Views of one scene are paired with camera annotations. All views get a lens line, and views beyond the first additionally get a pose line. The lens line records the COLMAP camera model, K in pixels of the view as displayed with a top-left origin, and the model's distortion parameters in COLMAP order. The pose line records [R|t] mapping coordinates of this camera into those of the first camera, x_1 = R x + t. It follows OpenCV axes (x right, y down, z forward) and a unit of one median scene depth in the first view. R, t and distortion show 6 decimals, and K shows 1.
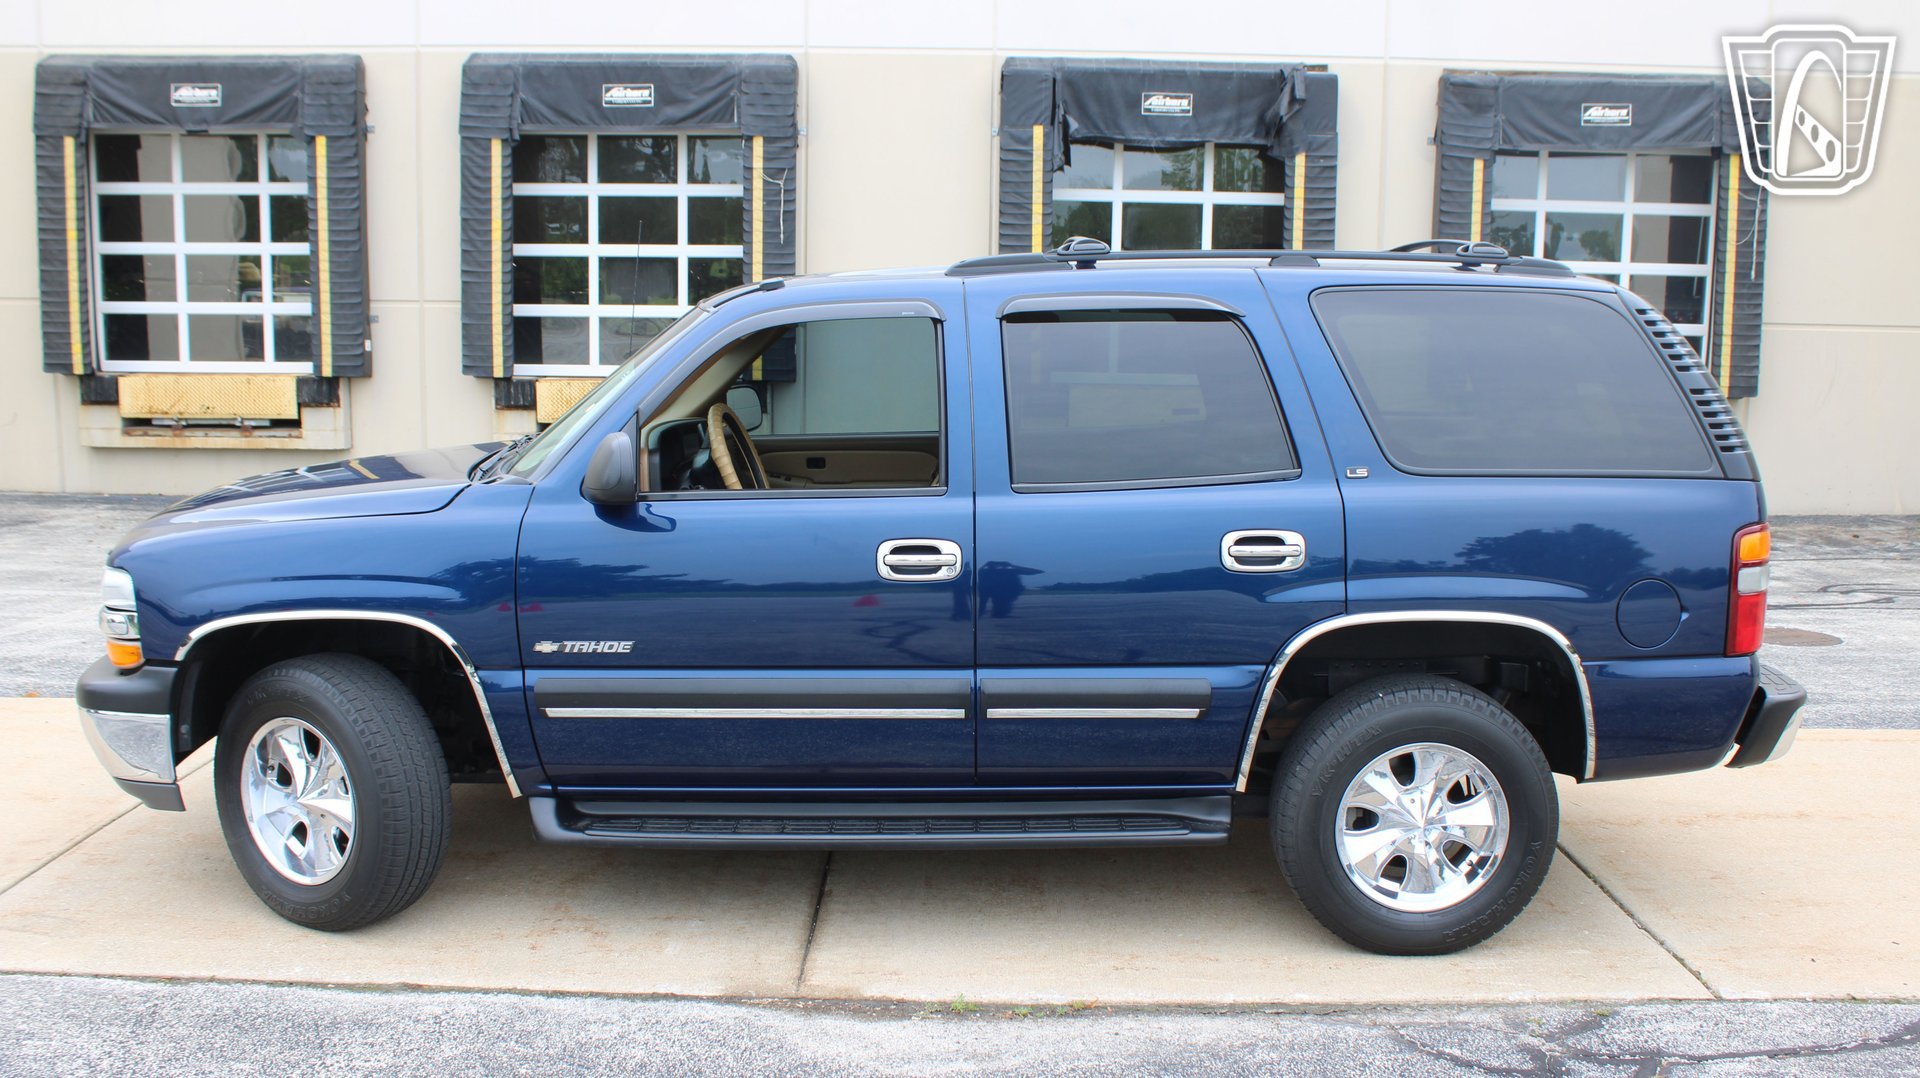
lens RADIAL K [[1776.4, 0, 967.1], [0, 1776.4, 533.2], [0, 0, 1]] dist [-0.129347, 0.116701]
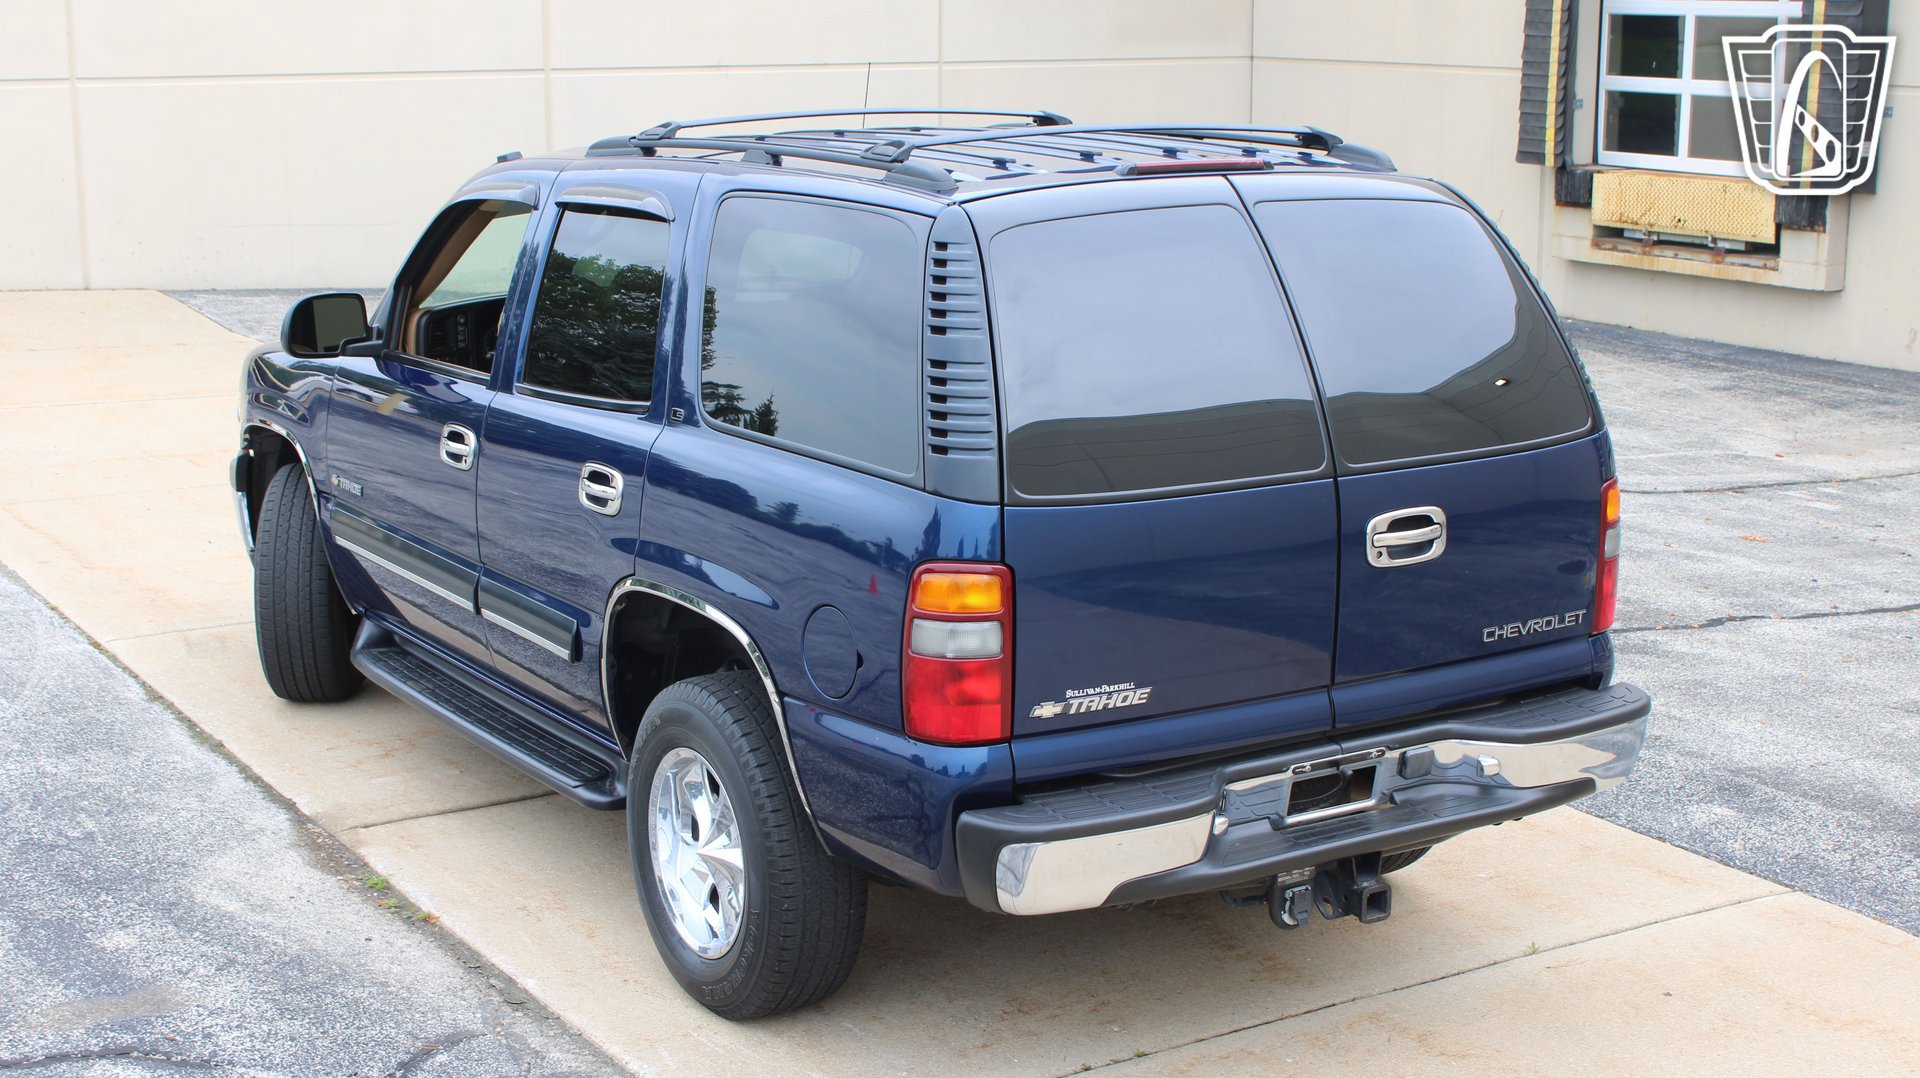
lens RADIAL K [[2604.8, 0, 963.5], [0, 2604.8, 544.3], [0, 0, 1]] dist [-0.049061, 0.091287]
pose [[0.540274, 0.165696, -0.825015, 0.365571], [-0.112194, 0.985853, 0.124527, -0.039630], [0.833976, 0.025283, 0.551221, 0.118181]]
